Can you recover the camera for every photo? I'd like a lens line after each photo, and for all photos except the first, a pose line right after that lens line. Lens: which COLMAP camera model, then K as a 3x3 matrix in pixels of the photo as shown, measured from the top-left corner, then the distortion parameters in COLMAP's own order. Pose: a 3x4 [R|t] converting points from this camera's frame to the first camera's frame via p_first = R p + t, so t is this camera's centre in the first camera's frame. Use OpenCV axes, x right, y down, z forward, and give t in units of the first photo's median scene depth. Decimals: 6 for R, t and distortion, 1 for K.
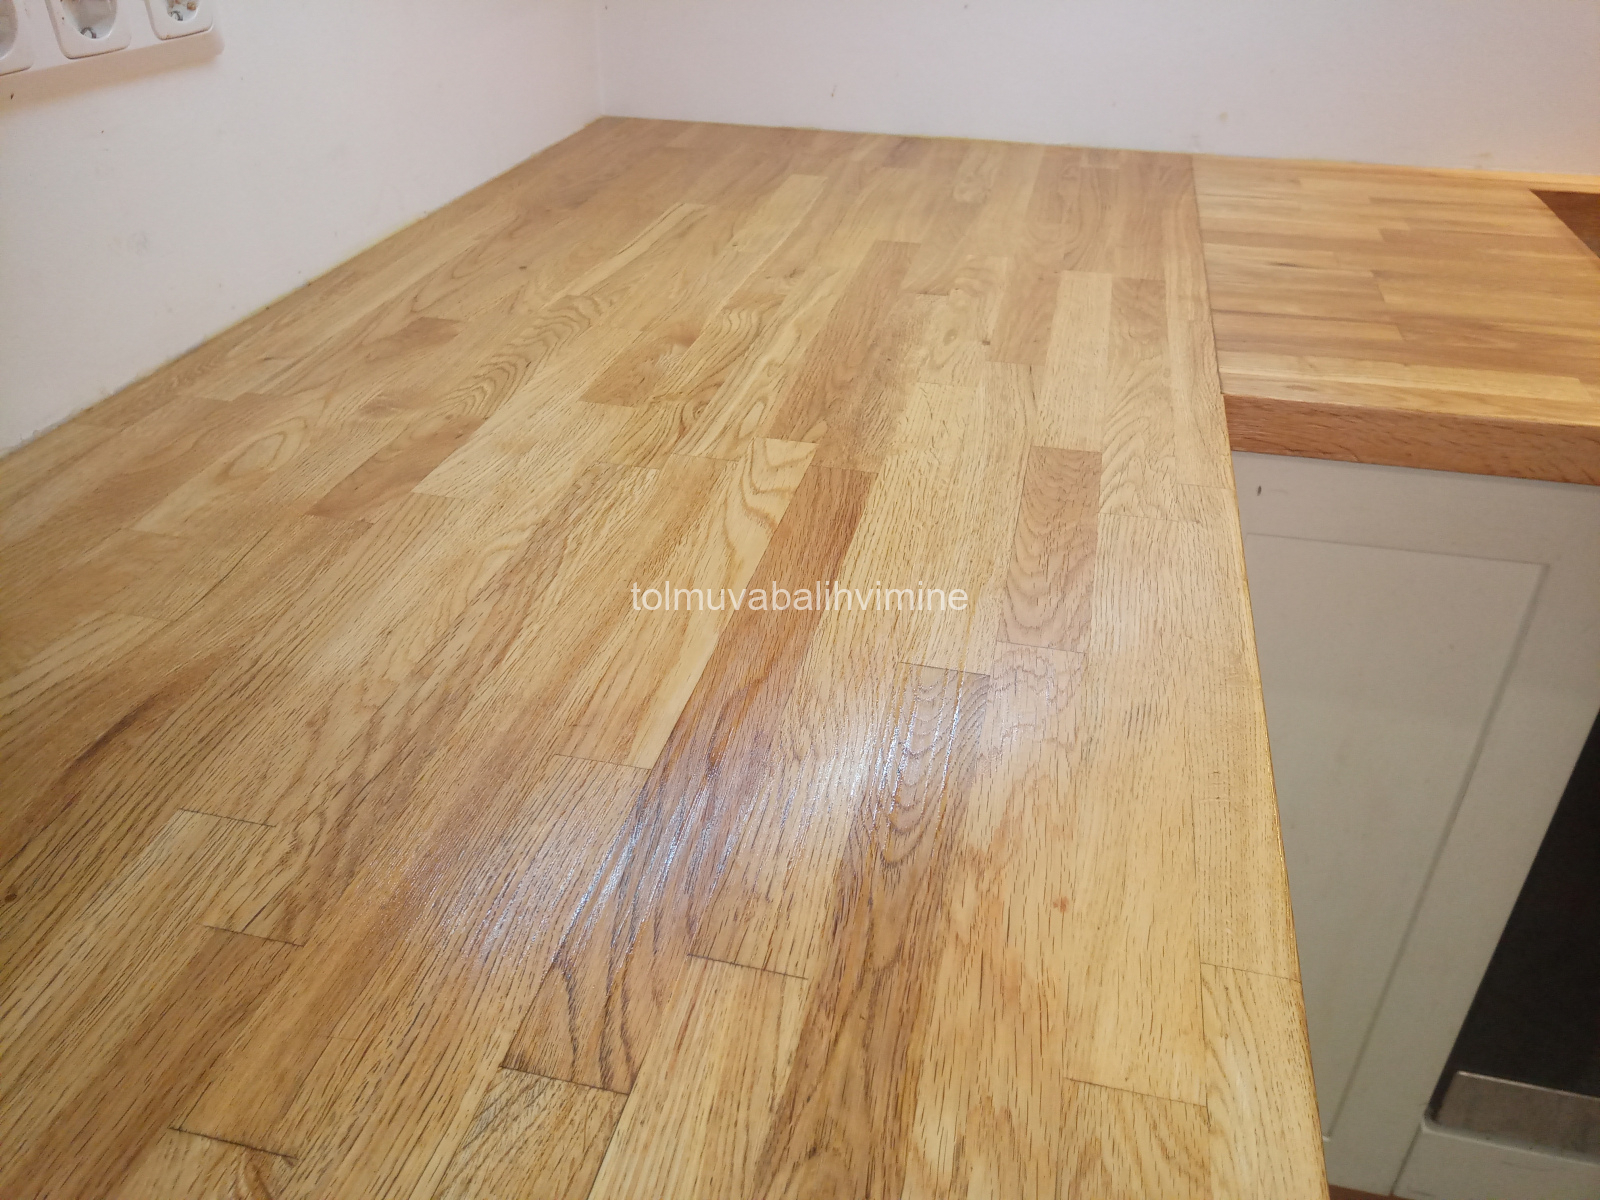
lens RADIAL K [[1249.6, 0, 780.4], [0, 1249.6, 597.5], [0, 0, 1]] dist [0.011765, 0.003924]
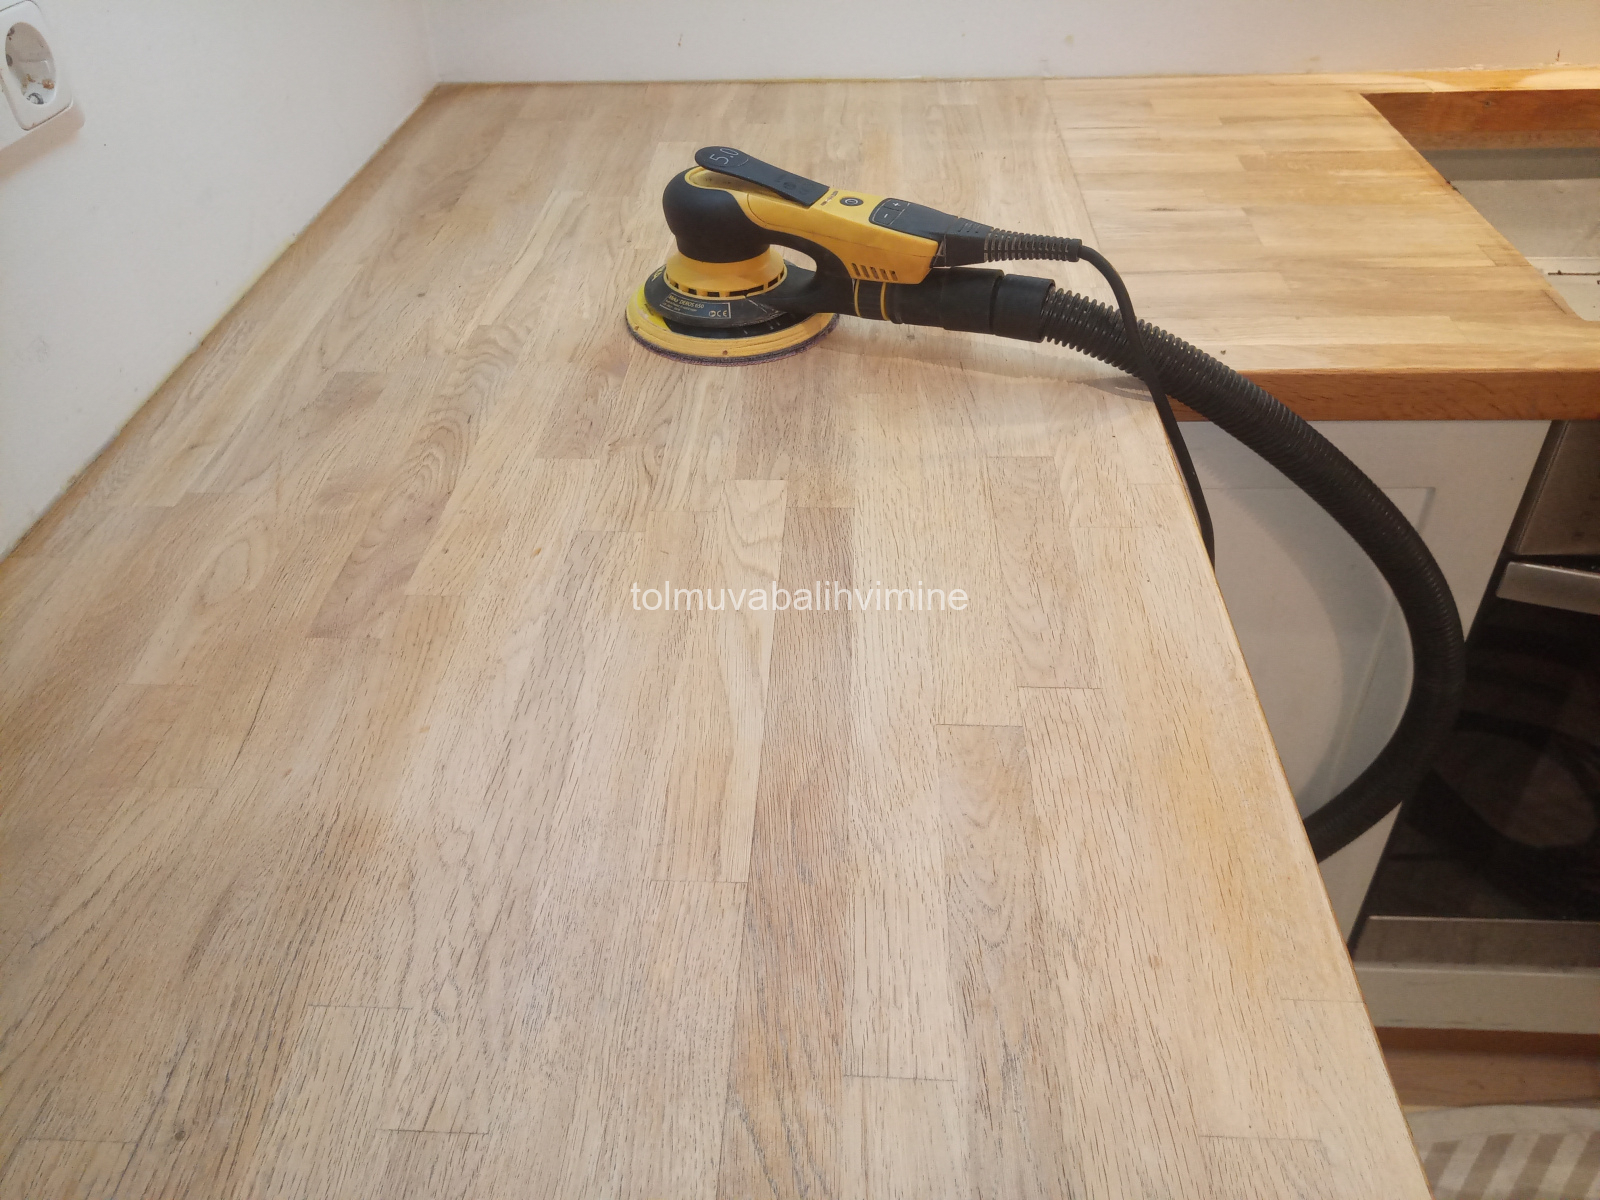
lens RADIAL K [[1249.6, 0, 780.4], [0, 1249.6, 597.5], [0, 0, 1]] dist [0.011765, 0.003924]
pose [[0.982409, -0.141541, 0.121811, -0.105910], [0.127820, 0.985231, 0.113938, -0.136027], [-0.136139, -0.096364, 0.985992, -0.020095]]
